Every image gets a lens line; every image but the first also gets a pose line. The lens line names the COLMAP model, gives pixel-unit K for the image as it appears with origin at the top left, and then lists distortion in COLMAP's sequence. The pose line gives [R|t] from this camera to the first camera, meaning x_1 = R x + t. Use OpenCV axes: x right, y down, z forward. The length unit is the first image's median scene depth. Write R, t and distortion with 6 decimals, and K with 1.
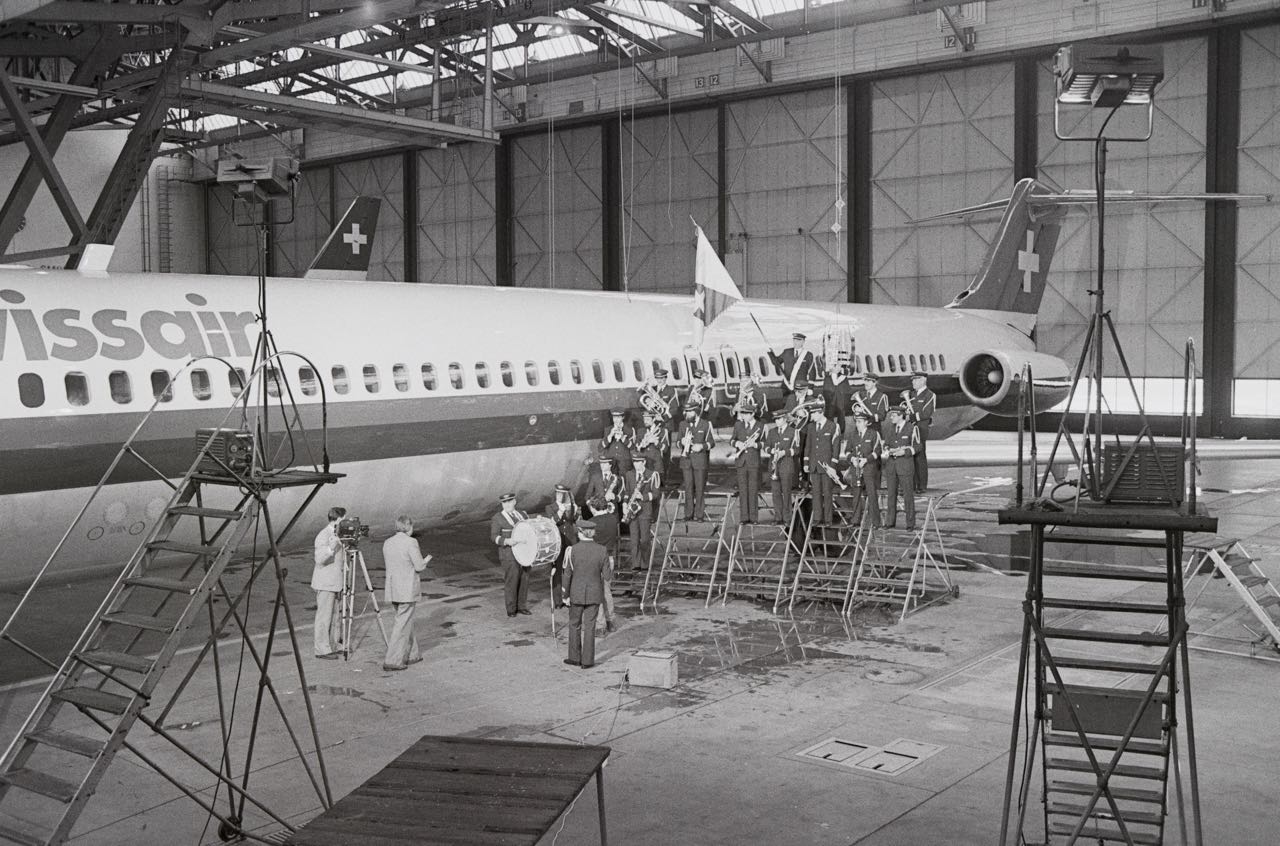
lens RADIAL K [[1278.5, 0, 640.0], [0, 1278.5, 423.0], [0, 0, 1]] dist [-0.045219, 0.010799]
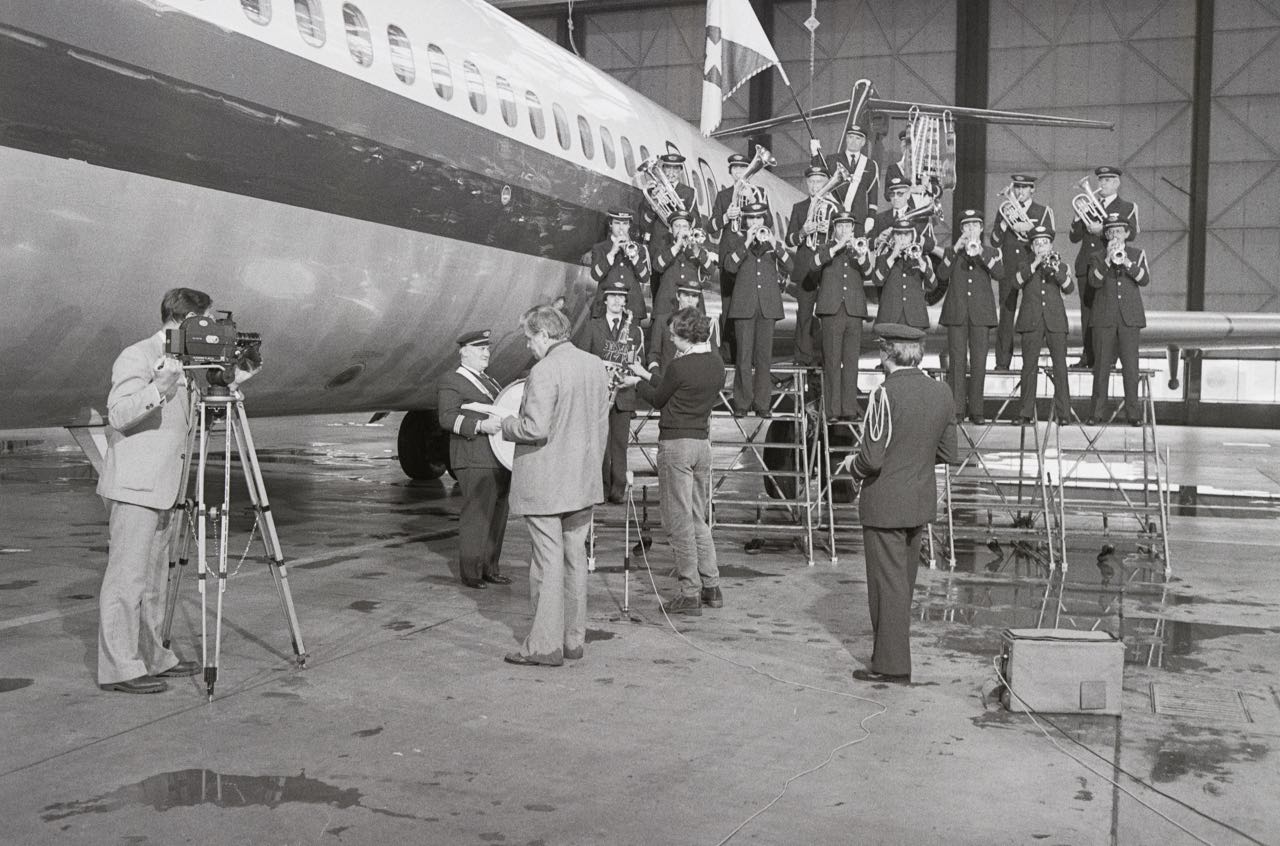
lens RADIAL K [[1278.5, 0, 640.0], [0, 1278.5, 423.0], [0, 0, 1]] dist [-0.045219, 0.010799]
pose [[0.948132, 0.016642, 0.317440, -0.197262], [-0.012274, 0.999801, -0.015753, 0.097333], [-0.317639, 0.011039, 0.948147, 0.528918]]
